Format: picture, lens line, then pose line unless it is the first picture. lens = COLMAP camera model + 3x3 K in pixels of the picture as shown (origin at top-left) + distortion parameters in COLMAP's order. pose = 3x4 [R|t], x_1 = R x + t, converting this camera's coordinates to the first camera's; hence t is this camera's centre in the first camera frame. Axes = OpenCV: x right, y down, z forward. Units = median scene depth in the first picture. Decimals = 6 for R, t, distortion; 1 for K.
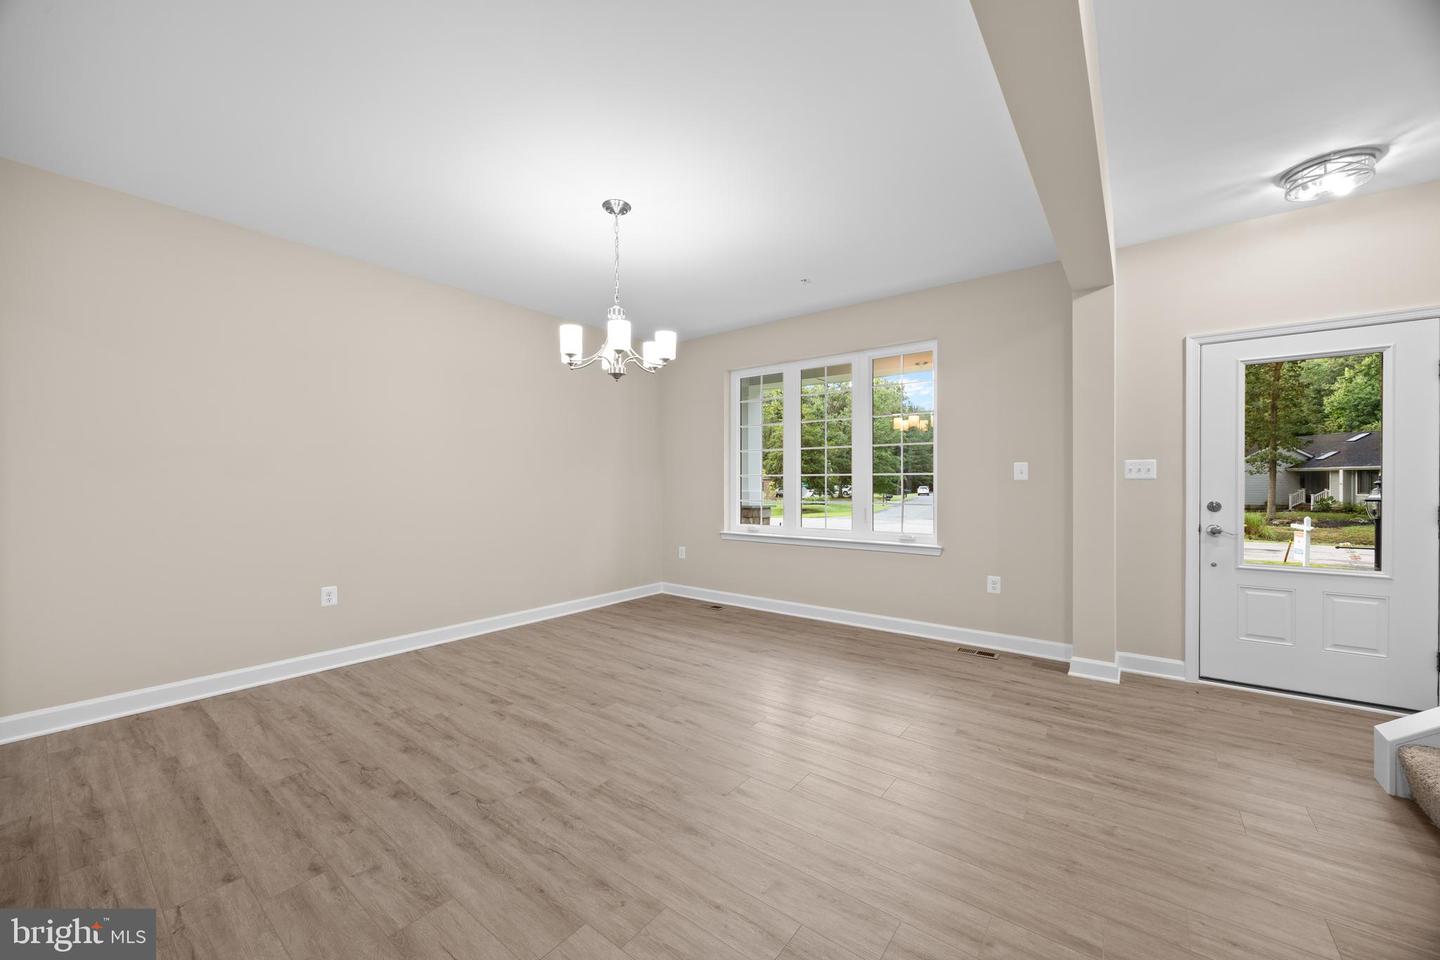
lens RADIAL K [[545.1, 0, 714.3], [0, 545.1, 483.0], [0, 0, 1]] dist [-0.005407, 0.000151]
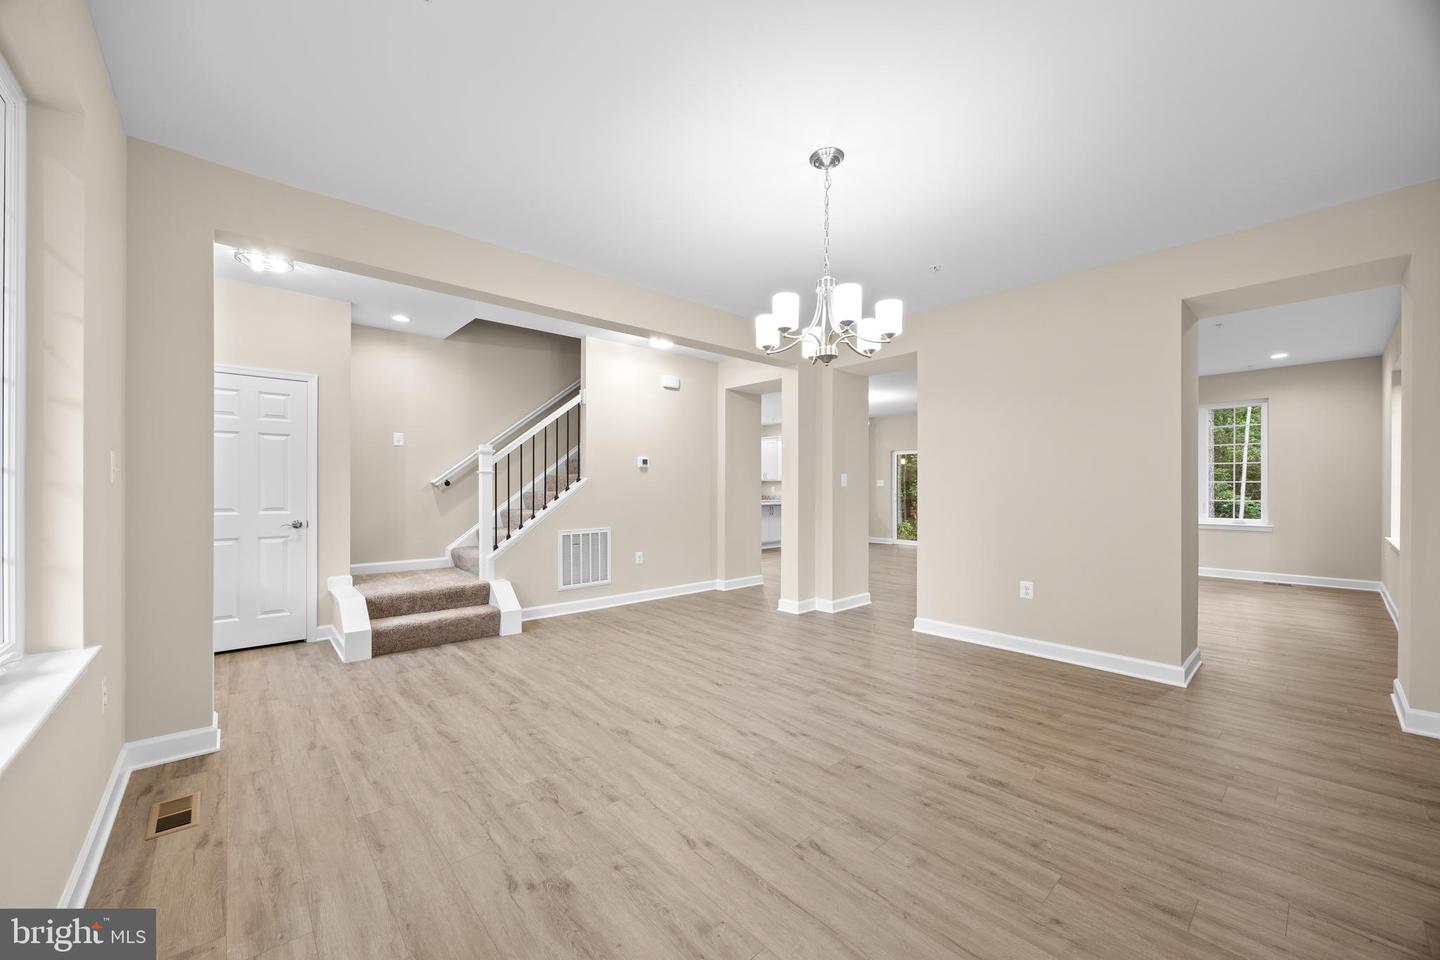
lens RADIAL K [[545.1, 0, 714.3], [0, 545.1, 483.0], [0, 0, 1]] dist [-0.005407, 0.000151]
pose [[-0.983217, 0.002433, 0.182423, -0.172948], [0.001155, 0.999974, -0.007111, -0.002953], [-0.182436, -0.006781, -0.983194, 1.967903]]
